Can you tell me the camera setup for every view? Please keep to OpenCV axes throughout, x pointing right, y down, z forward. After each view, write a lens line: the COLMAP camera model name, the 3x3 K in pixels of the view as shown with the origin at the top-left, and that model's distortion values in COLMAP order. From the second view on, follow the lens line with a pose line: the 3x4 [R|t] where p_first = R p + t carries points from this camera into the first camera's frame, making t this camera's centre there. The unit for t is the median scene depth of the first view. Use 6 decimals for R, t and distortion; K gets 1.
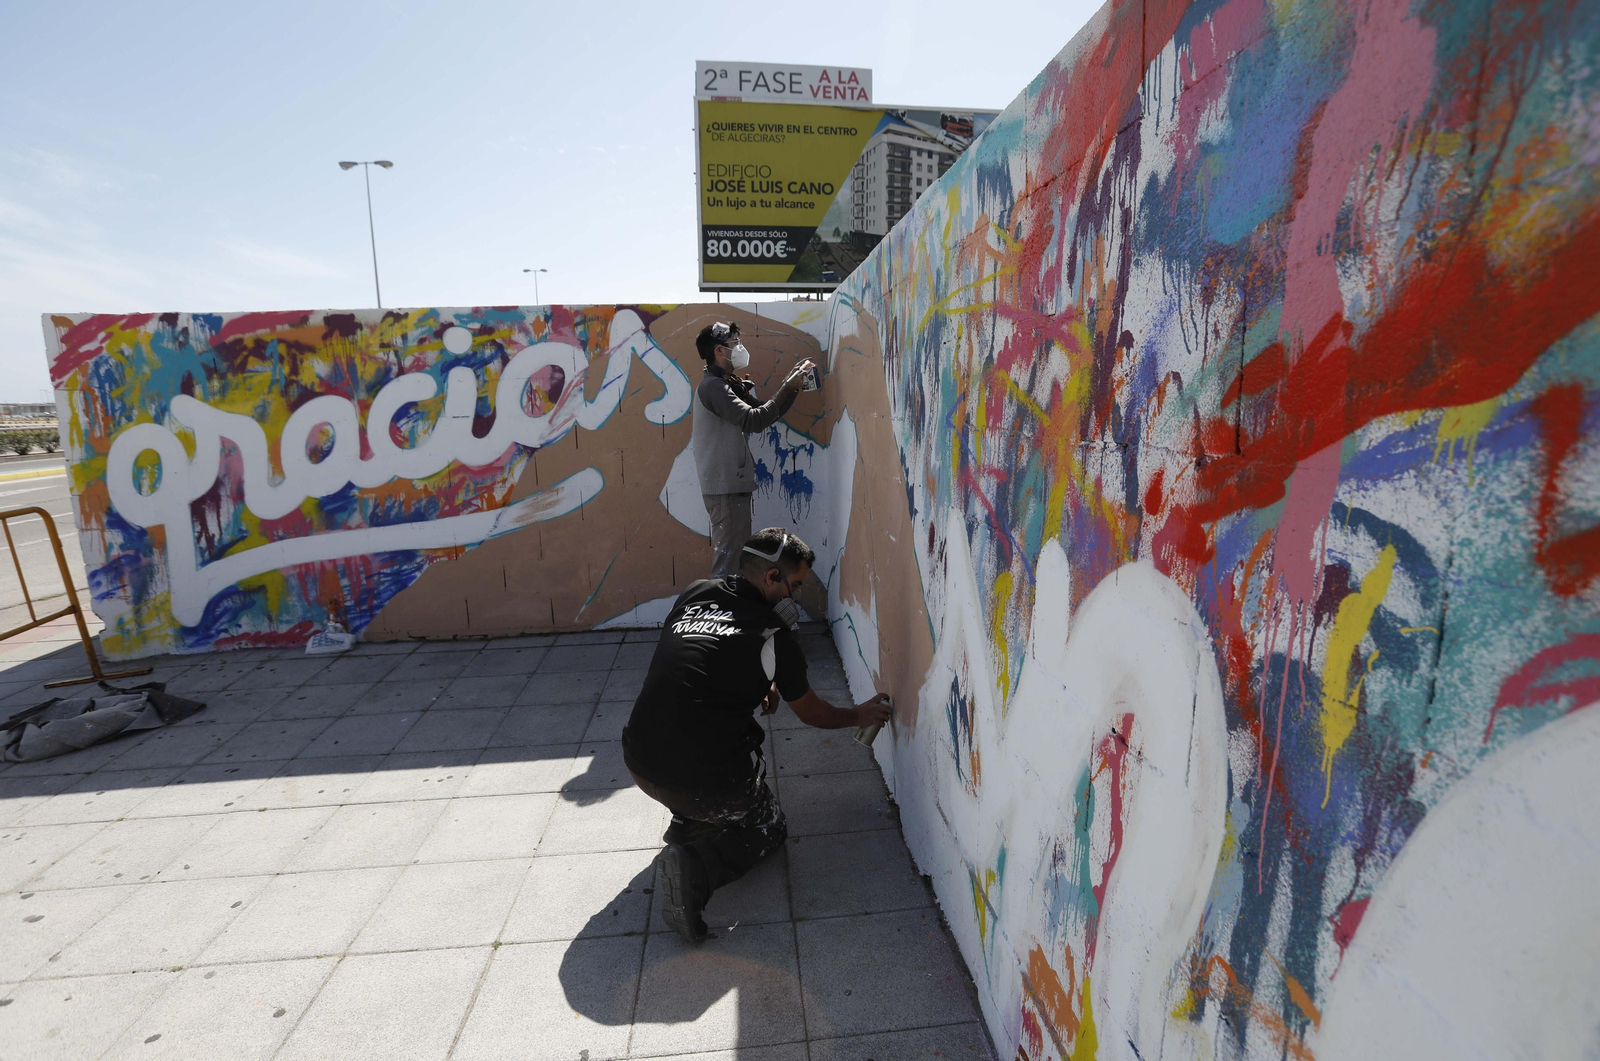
lens RADIAL K [[744.1, 0, 809.2], [0, 744.1, 538.7], [0, 0, 1]] dist [-0.082312, 0.035526]
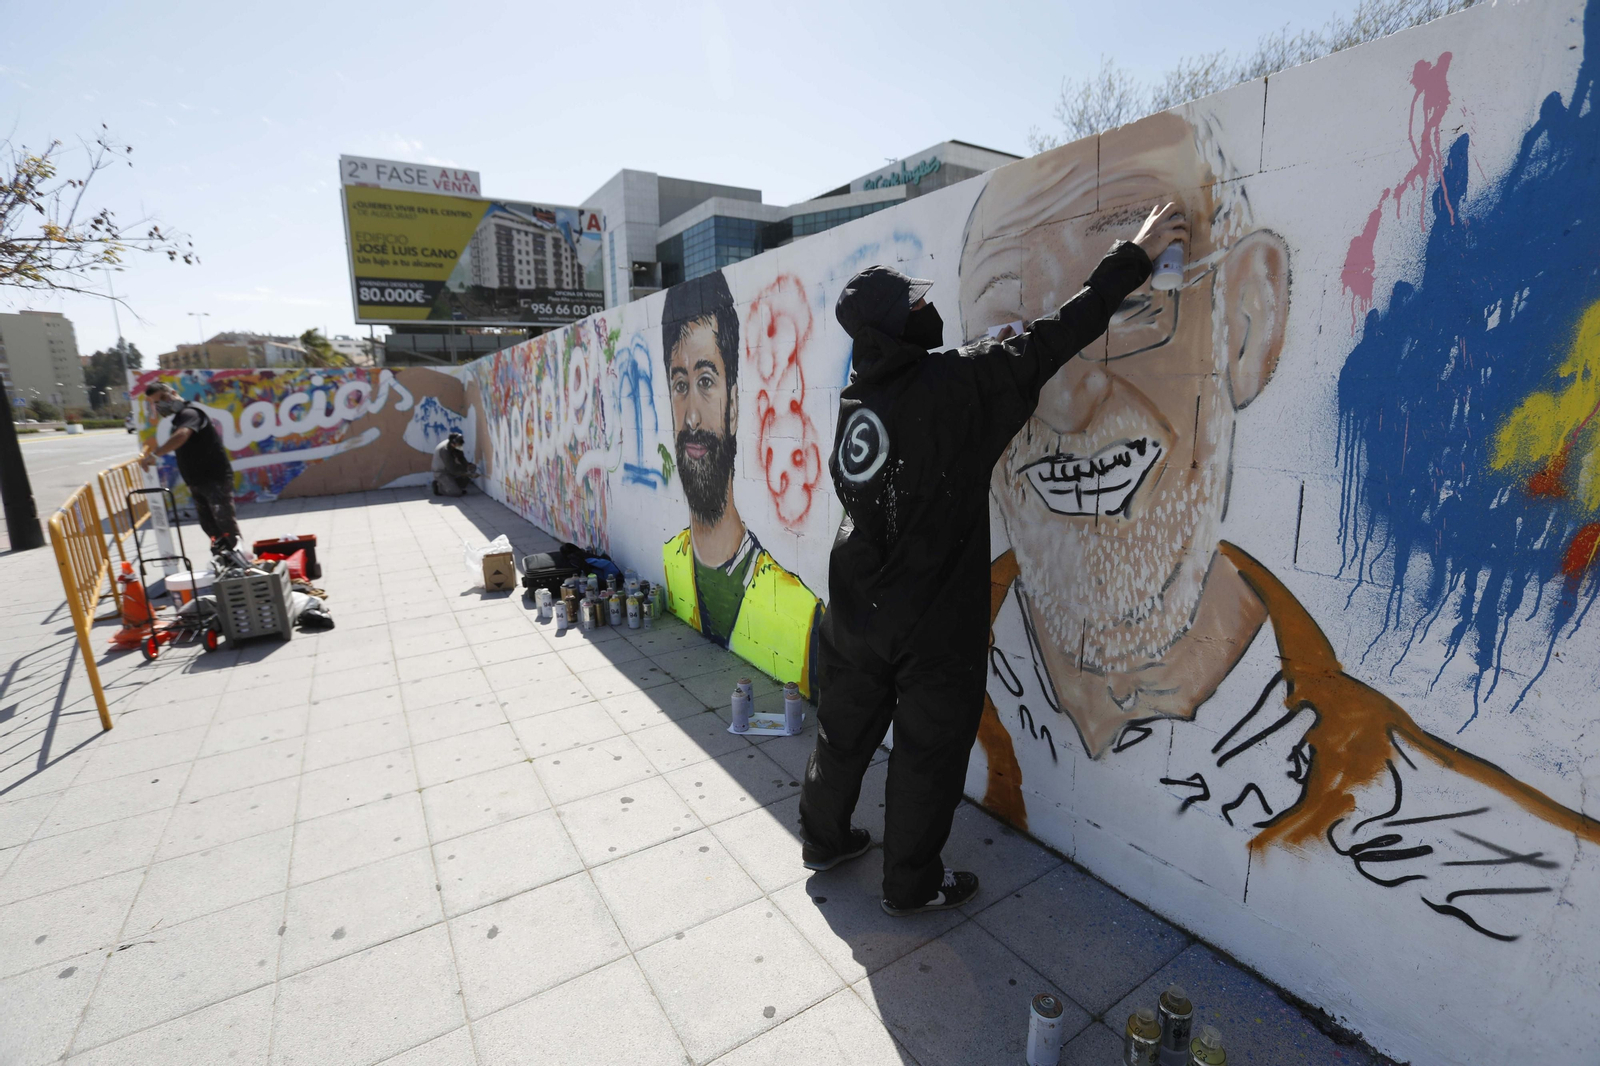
lens RADIAL K [[740.9, 0, 806.6], [0, 740.9, 541.5], [0, 0, 1]] dist [-0.080816, 0.032639]
pose [[0.896385, -0.091364, 0.433758, -0.062724], [0.091348, 0.995599, 0.020930, 0.423567], [-0.433761, 0.020861, 0.900786, -2.127207]]
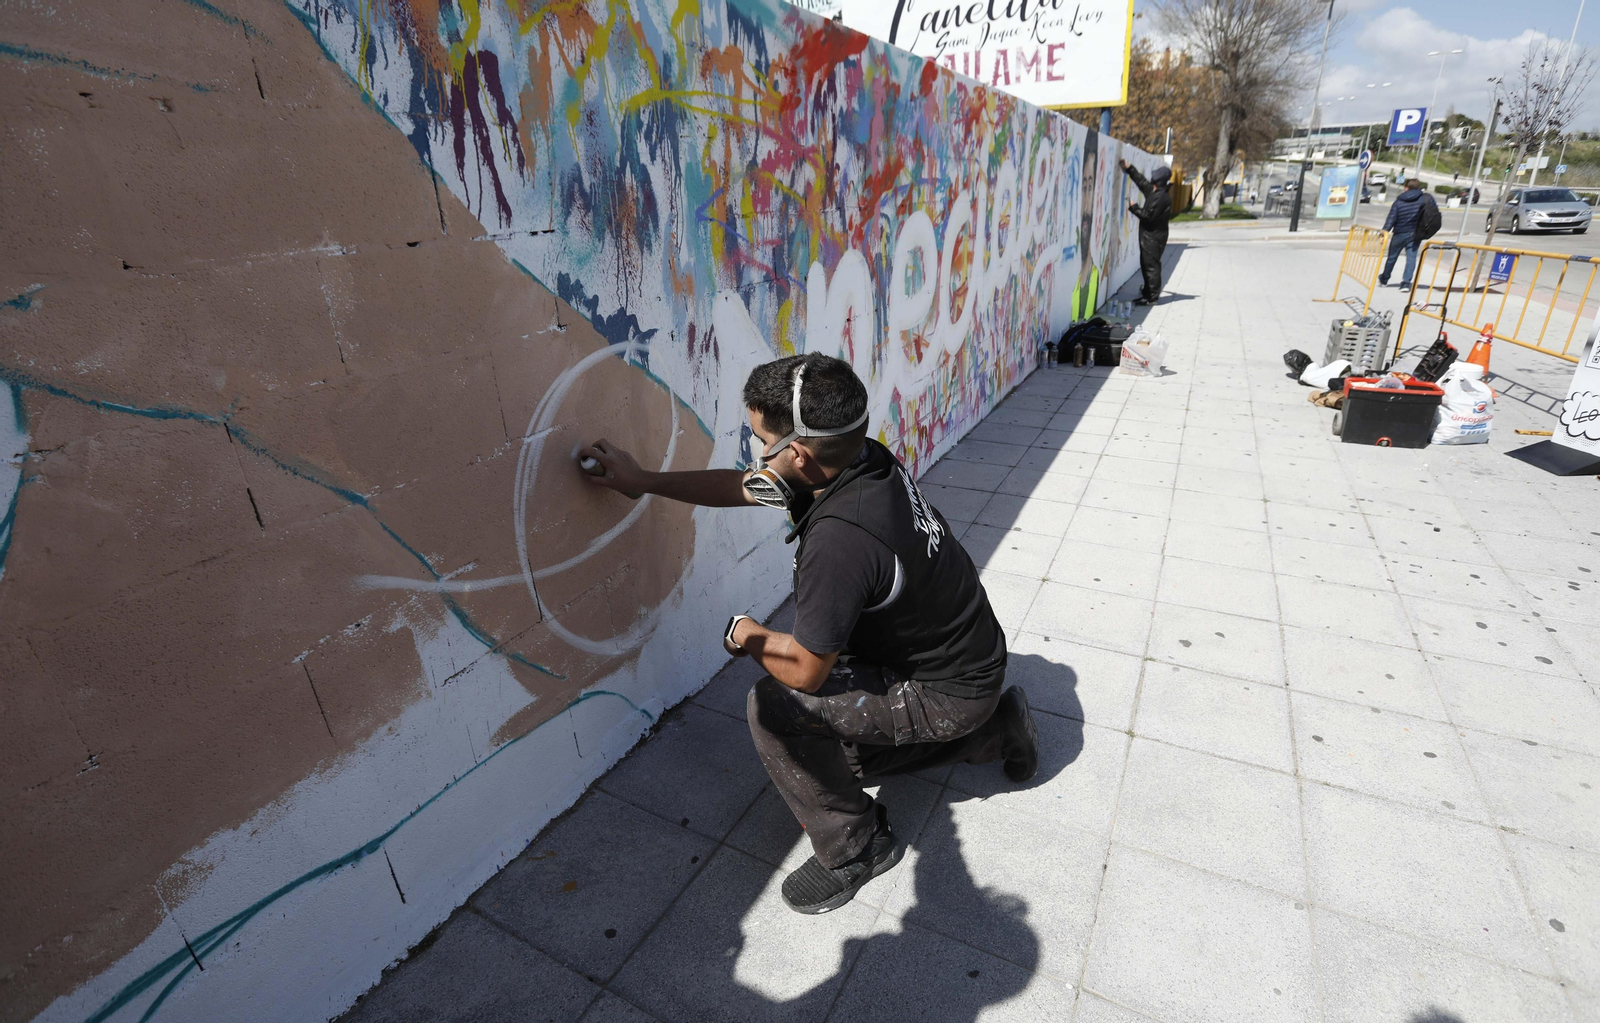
lens RADIAL K [[748.2, 0, 809.4], [0, 748.2, 508.6], [0, 0, 1]] dist [-0.081822, 0.037526]
pose [[-0.832735, -0.157497, 0.530798, -0.268351], [0.163727, 0.845765, 0.507814, -0.146122], [-0.528910, 0.509781, -0.678512, 0.857785]]
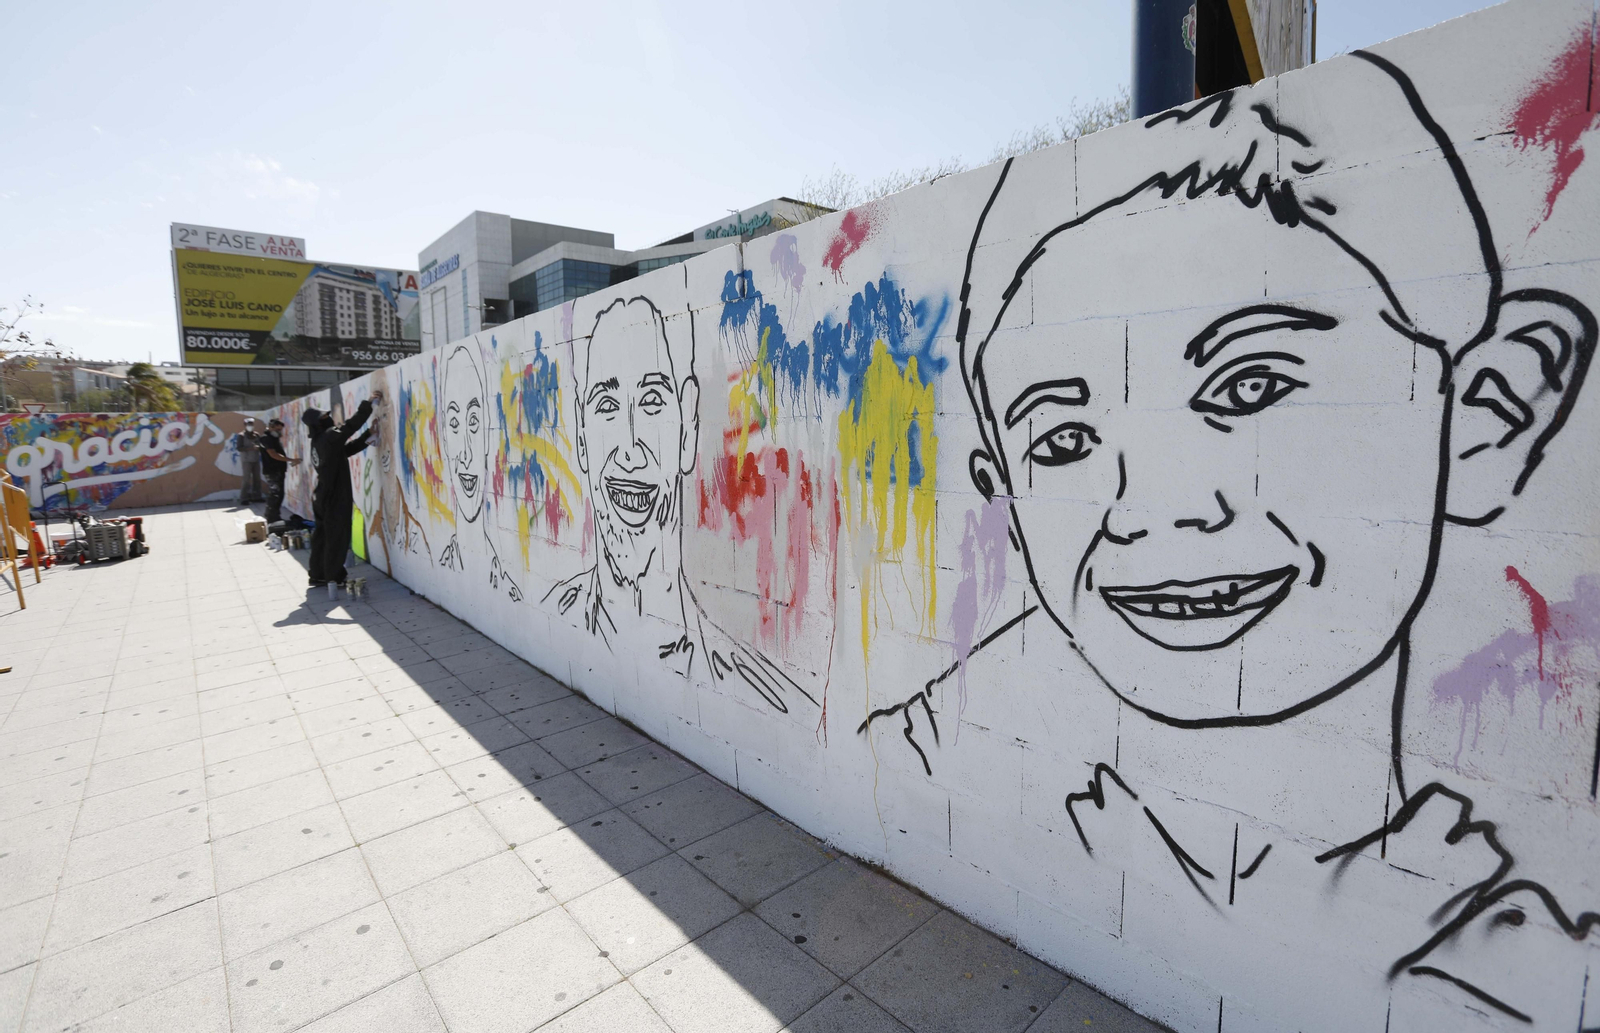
lens RADIAL K [[760.0, 0, 804.9], [0, 760.0, 500.1], [0, 0, 1]] dist [-0.064118, 0.025998]
pose [[0.821627, -0.063001, 0.566533, 0.125697], [0.118386, 0.991062, -0.061482, 0.719758], [-0.557597, 0.117584, 0.821742, -3.741765]]
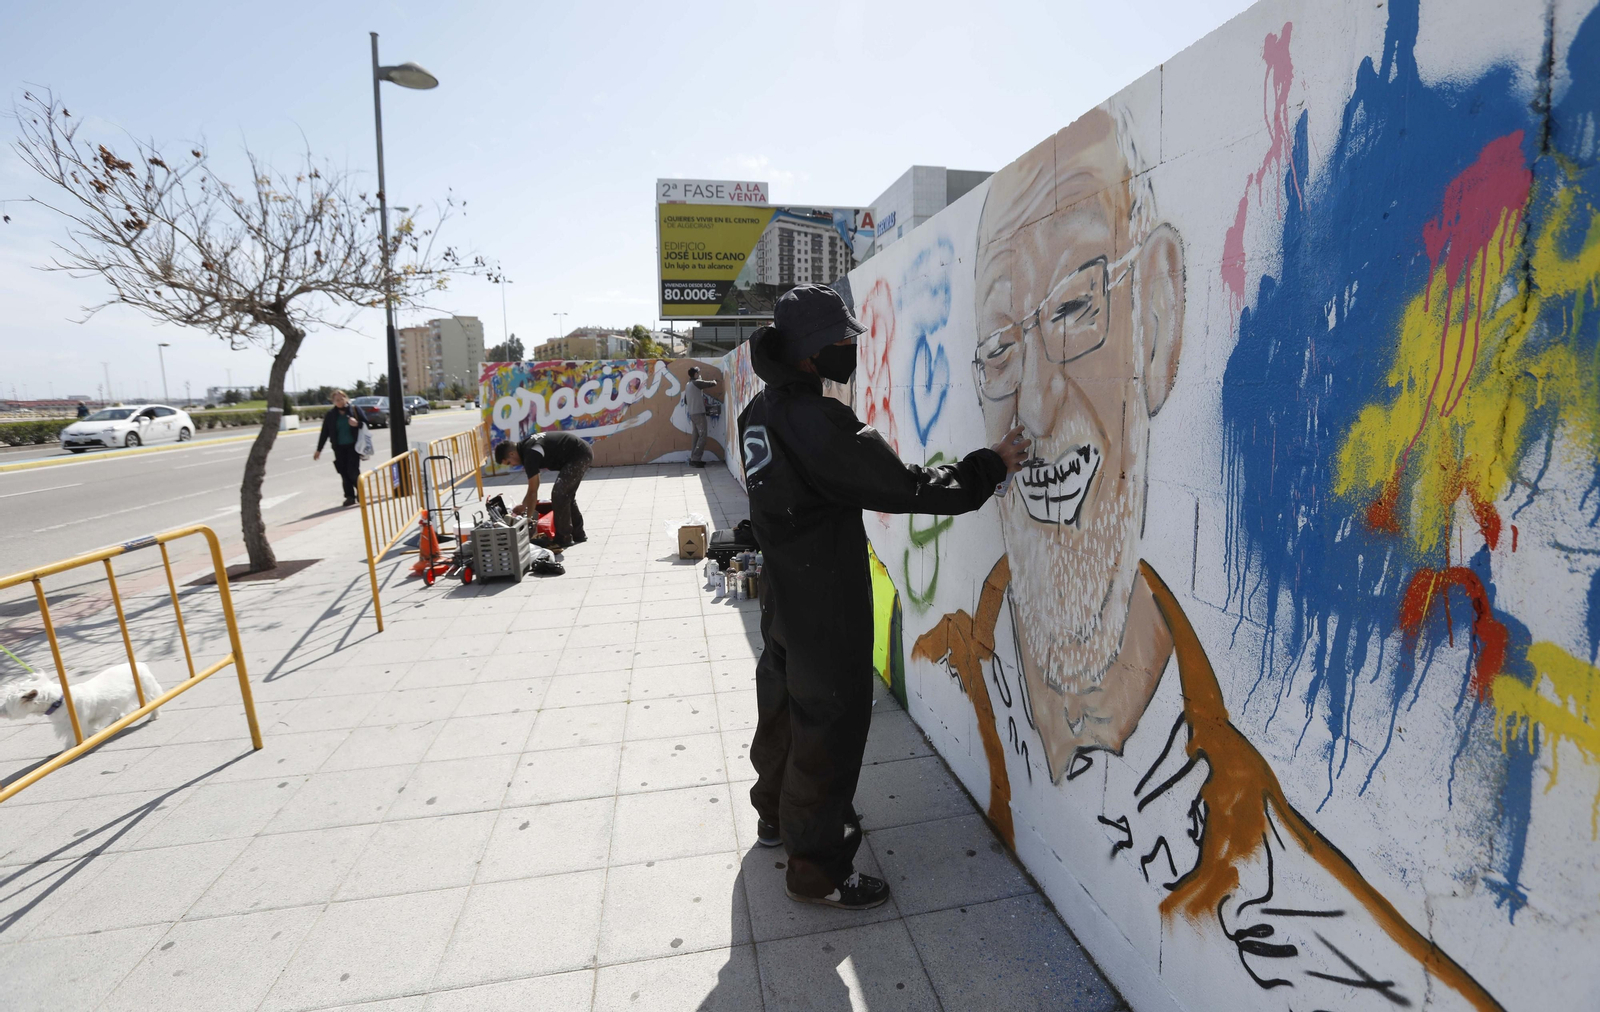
lens RADIAL K [[743.5, 0, 794.2], [0, 743.5, 486.9], [0, 0, 1]] dist [-0.076116, 0.032176]
pose [[0.997899, -0.015923, 0.062806, 0.124803], [0.019507, 0.998190, -0.056879, 0.433825], [-0.061787, 0.057985, 0.996404, -2.226863]]
